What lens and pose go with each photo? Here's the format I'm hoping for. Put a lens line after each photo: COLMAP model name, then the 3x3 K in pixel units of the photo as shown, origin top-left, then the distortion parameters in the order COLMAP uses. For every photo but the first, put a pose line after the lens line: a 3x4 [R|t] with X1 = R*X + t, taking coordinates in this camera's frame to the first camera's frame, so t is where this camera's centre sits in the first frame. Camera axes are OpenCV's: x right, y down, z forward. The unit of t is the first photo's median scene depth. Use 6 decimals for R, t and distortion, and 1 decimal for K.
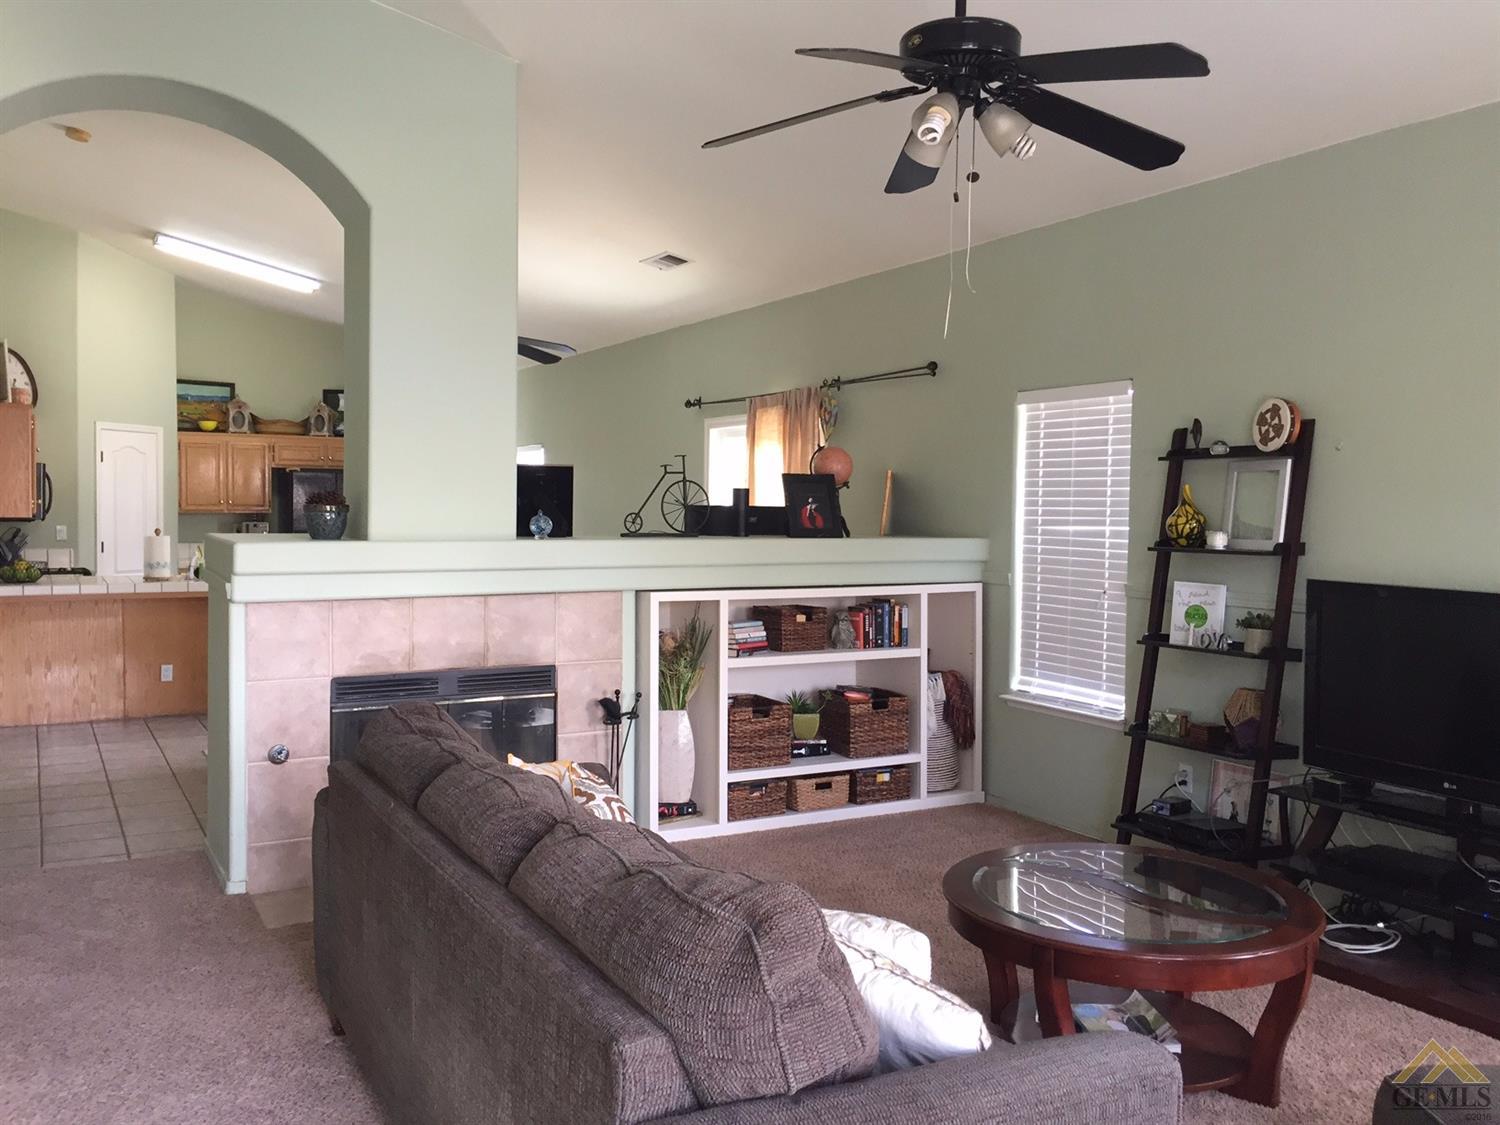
lens RADIAL K [[1268.0, 0, 750.0], [0, 1268.0, 562.5], [0, 0, 1]] dist [0.013709, 0.006652]
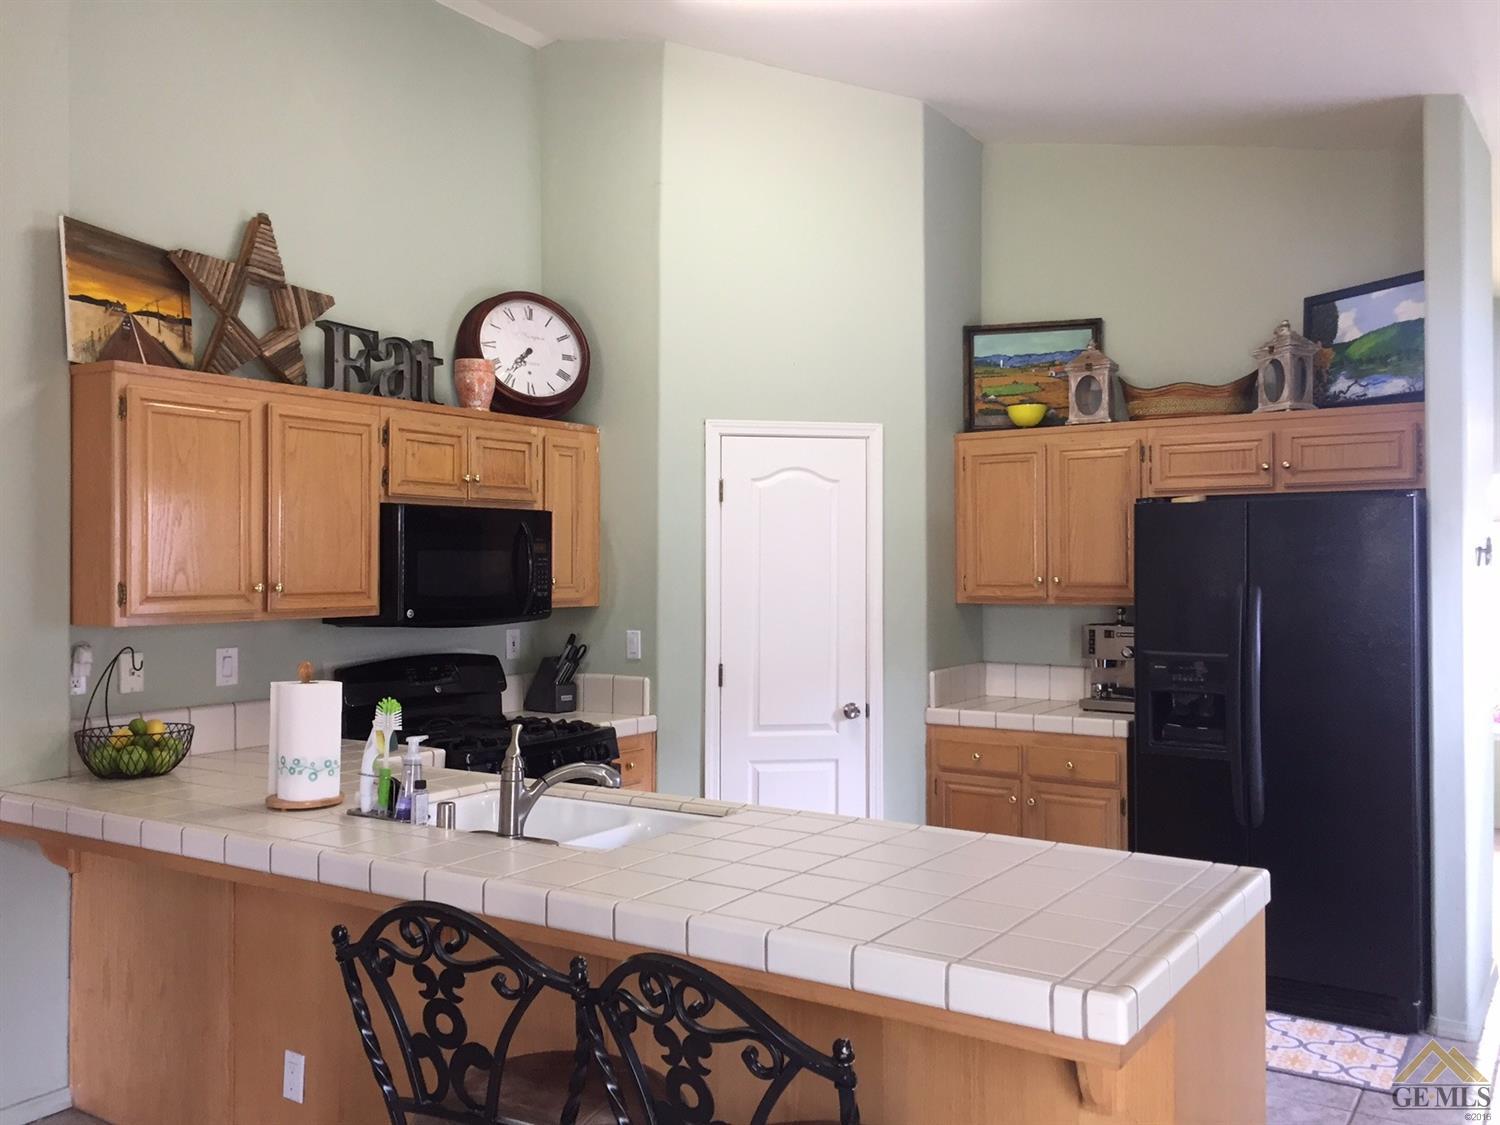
lens RADIAL K [[1268.0, 0, 750.0], [0, 1268.0, 562.5], [0, 0, 1]] dist [0.013709, 0.006652]
pose [[0.466508, -0.018741, -0.884318, -0.064475], [-0.030922, 0.998819, -0.037480, -0.033276], [0.883976, 0.044830, 0.465377, 0.694247]]
